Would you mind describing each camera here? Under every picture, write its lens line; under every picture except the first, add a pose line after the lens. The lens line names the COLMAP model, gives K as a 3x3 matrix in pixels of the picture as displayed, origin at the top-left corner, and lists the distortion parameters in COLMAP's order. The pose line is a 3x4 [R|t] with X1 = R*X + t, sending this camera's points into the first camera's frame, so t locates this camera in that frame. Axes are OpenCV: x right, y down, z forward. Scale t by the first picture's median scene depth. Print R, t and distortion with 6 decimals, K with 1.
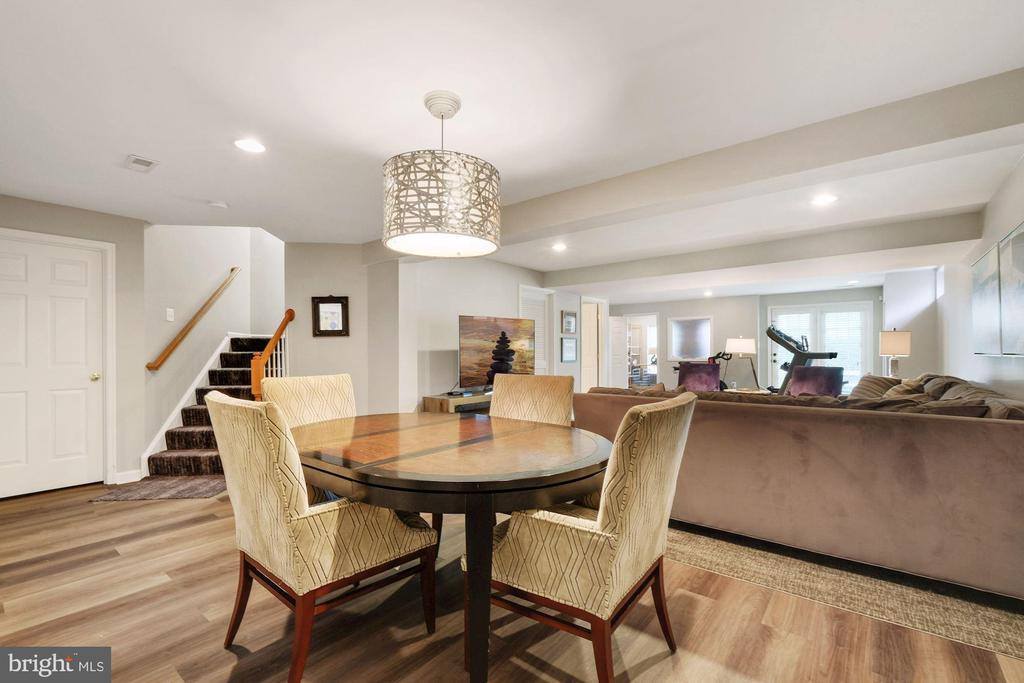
lens RADIAL K [[449.4, 0, 514.8], [0, 449.4, 345.9], [0, 0, 1]] dist [0.000525, -0.000044]
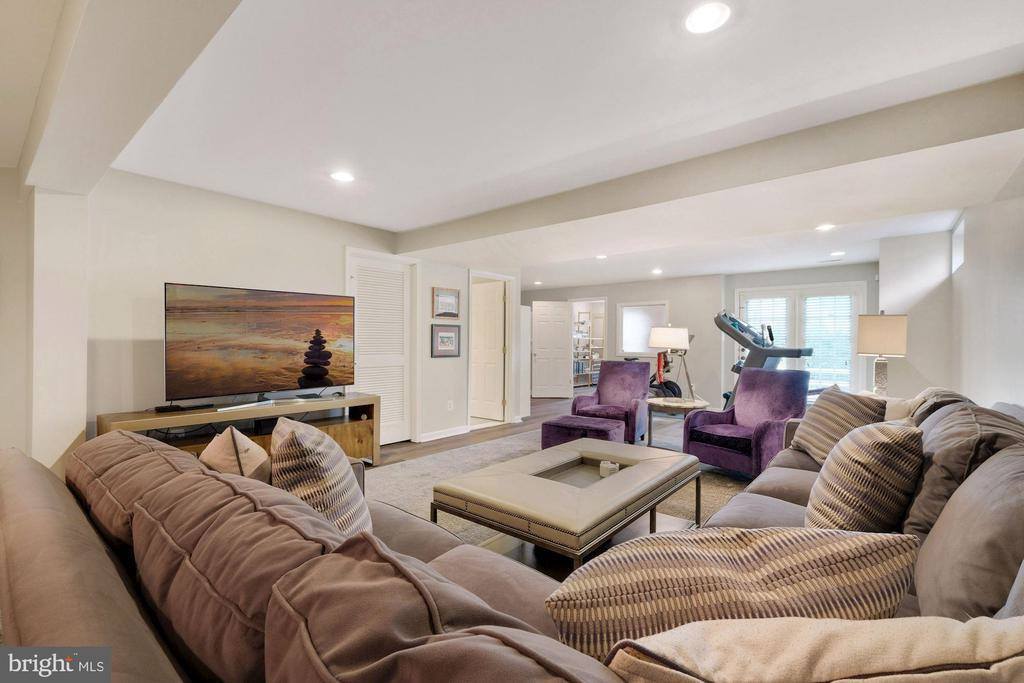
lens RADIAL K [[449.4, 0, 516.0], [0, 449.4, 340.5], [0, 0, 1]] dist [0.000525, -0.000044]
pose [[0.999914, 0.009870, -0.008605, 0.252944], [-0.009806, 0.999924, 0.007478, 0.000702], [0.008679, -0.007393, 0.999935, 0.277916]]
